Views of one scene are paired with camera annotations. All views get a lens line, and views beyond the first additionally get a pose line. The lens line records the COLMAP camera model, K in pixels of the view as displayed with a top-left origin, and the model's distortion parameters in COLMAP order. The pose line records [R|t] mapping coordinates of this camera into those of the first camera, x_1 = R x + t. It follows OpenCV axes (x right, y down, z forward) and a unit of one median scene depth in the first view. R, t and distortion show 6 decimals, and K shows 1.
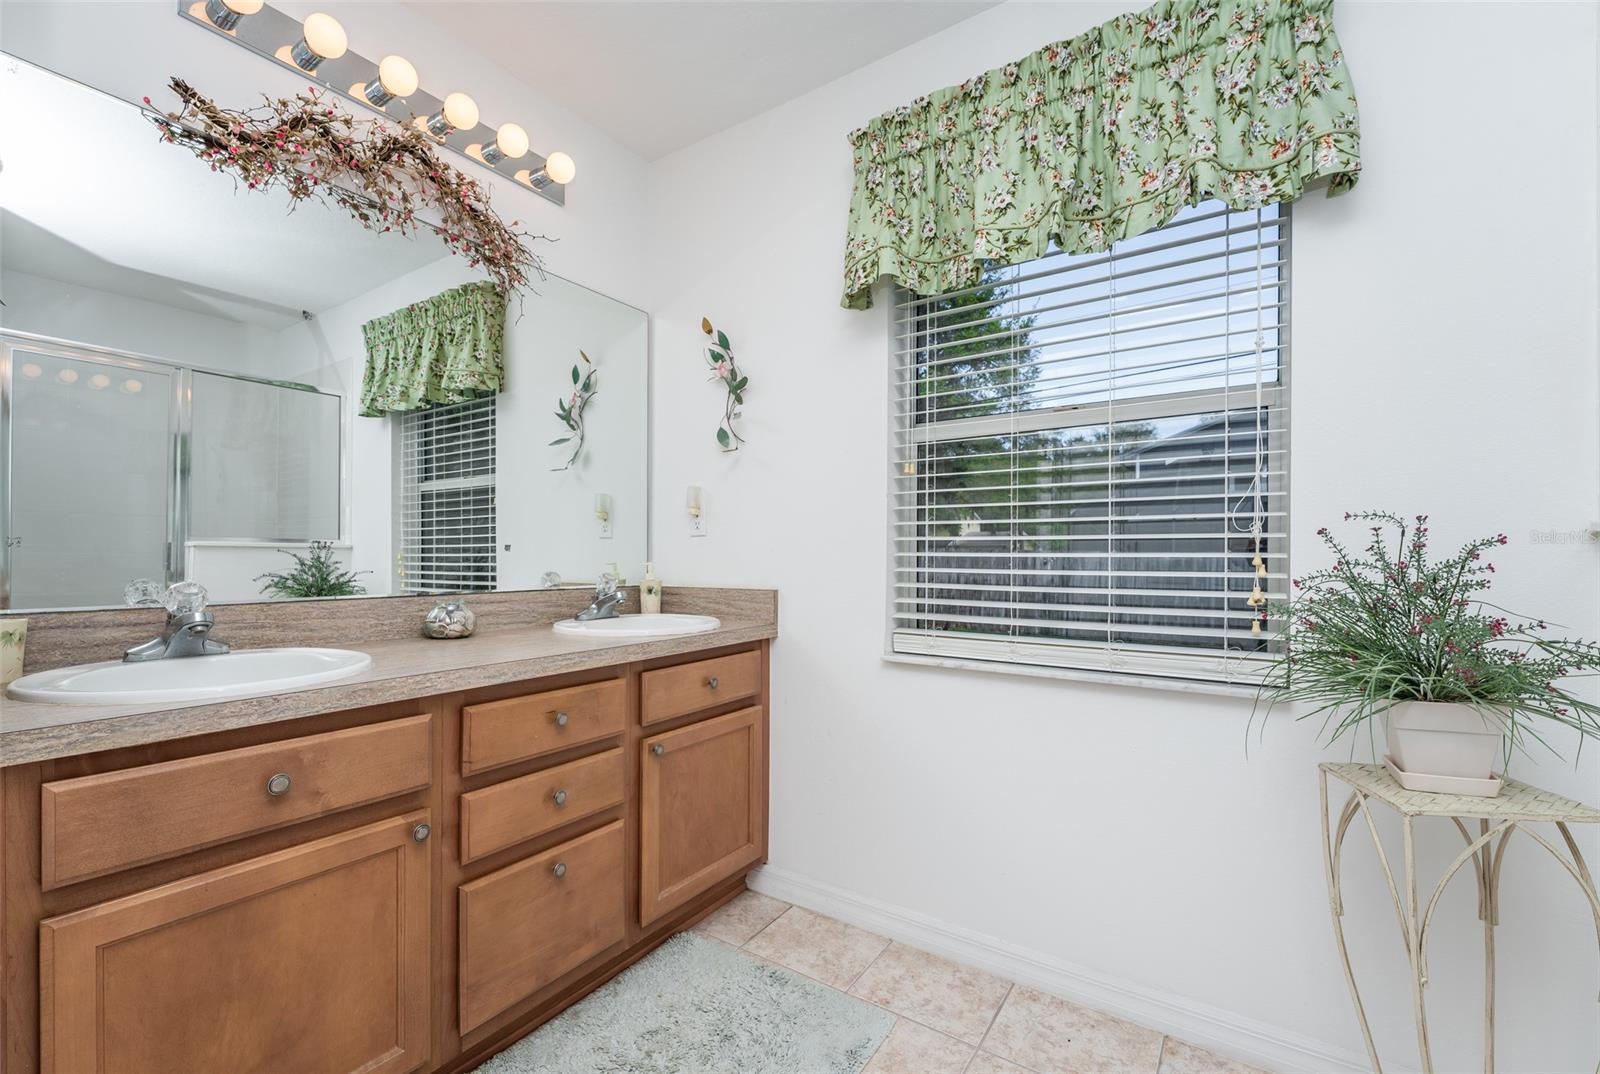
lens RADIAL K [[657.7, 0, 797.1], [0, 657.7, 558.9], [0, 0, 1]] dist [0.010805, -0.009197]
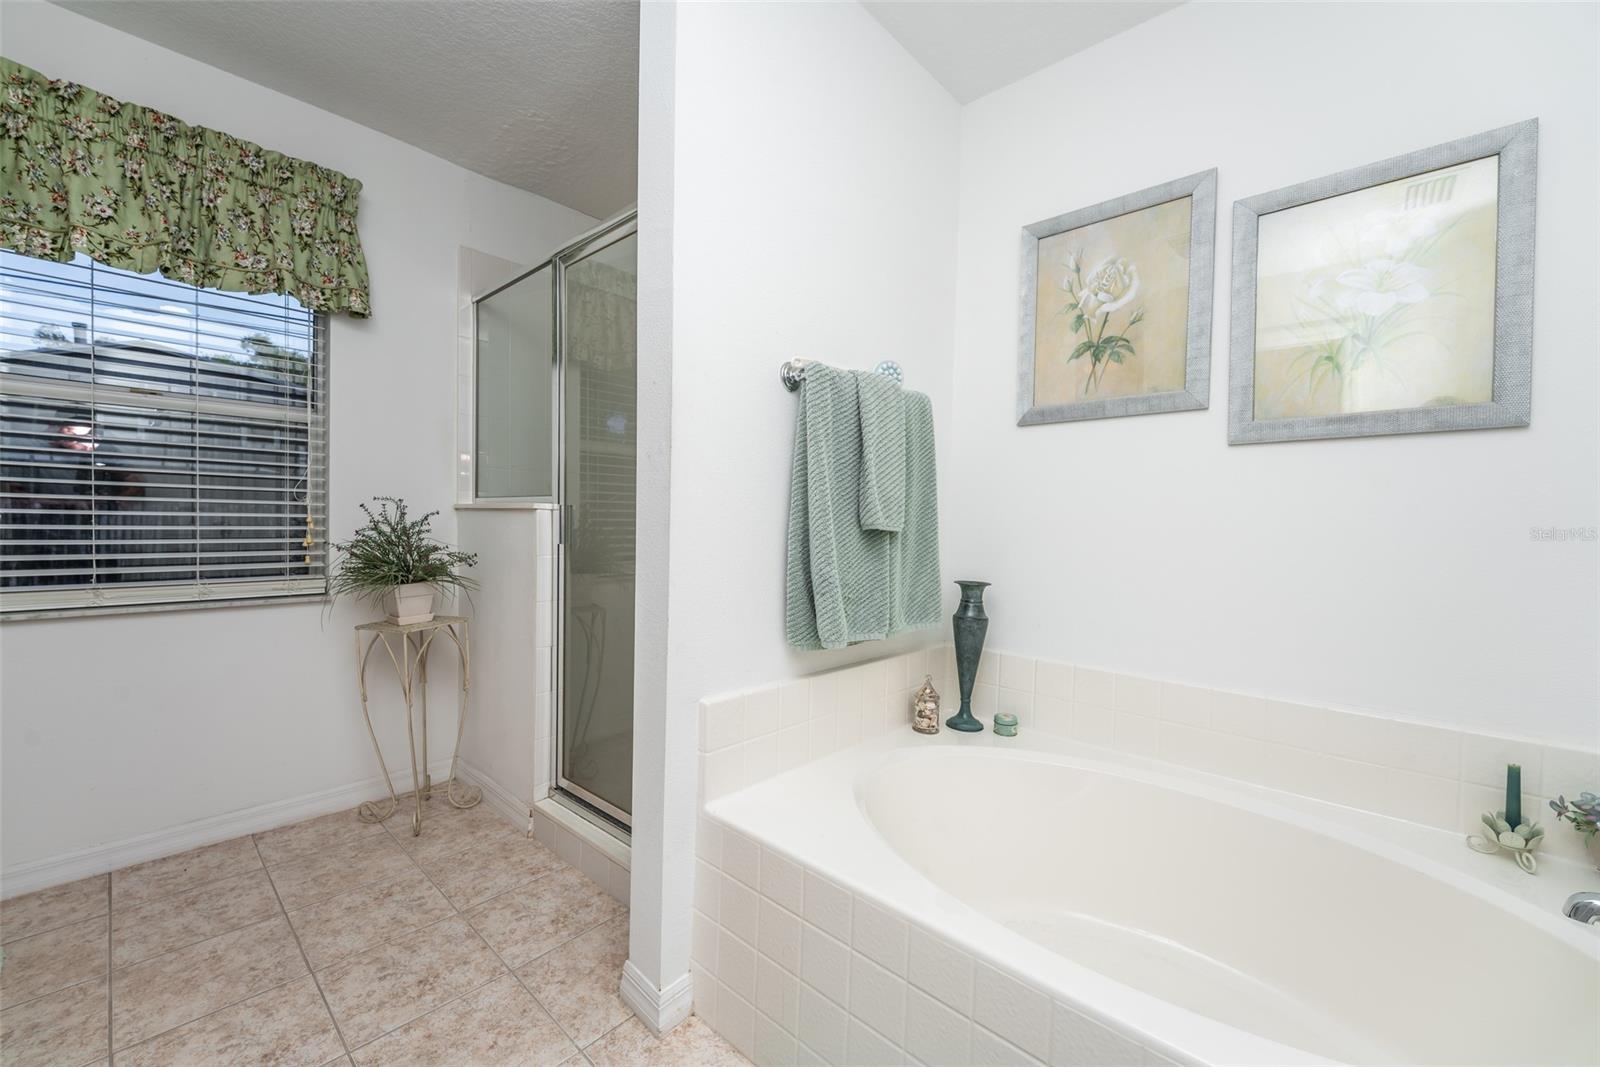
lens RADIAL K [[652.9, 0, 800.0], [0, 652.9, 533.5], [0, 0, 1]] dist [-0.001155, -0.000792]
pose [[0.130677, -0.021194, 0.991198, -0.759667], [-0.017819, 0.999560, 0.023722, -0.022023], [-0.991265, -0.020762, 0.130241, -0.431613]]
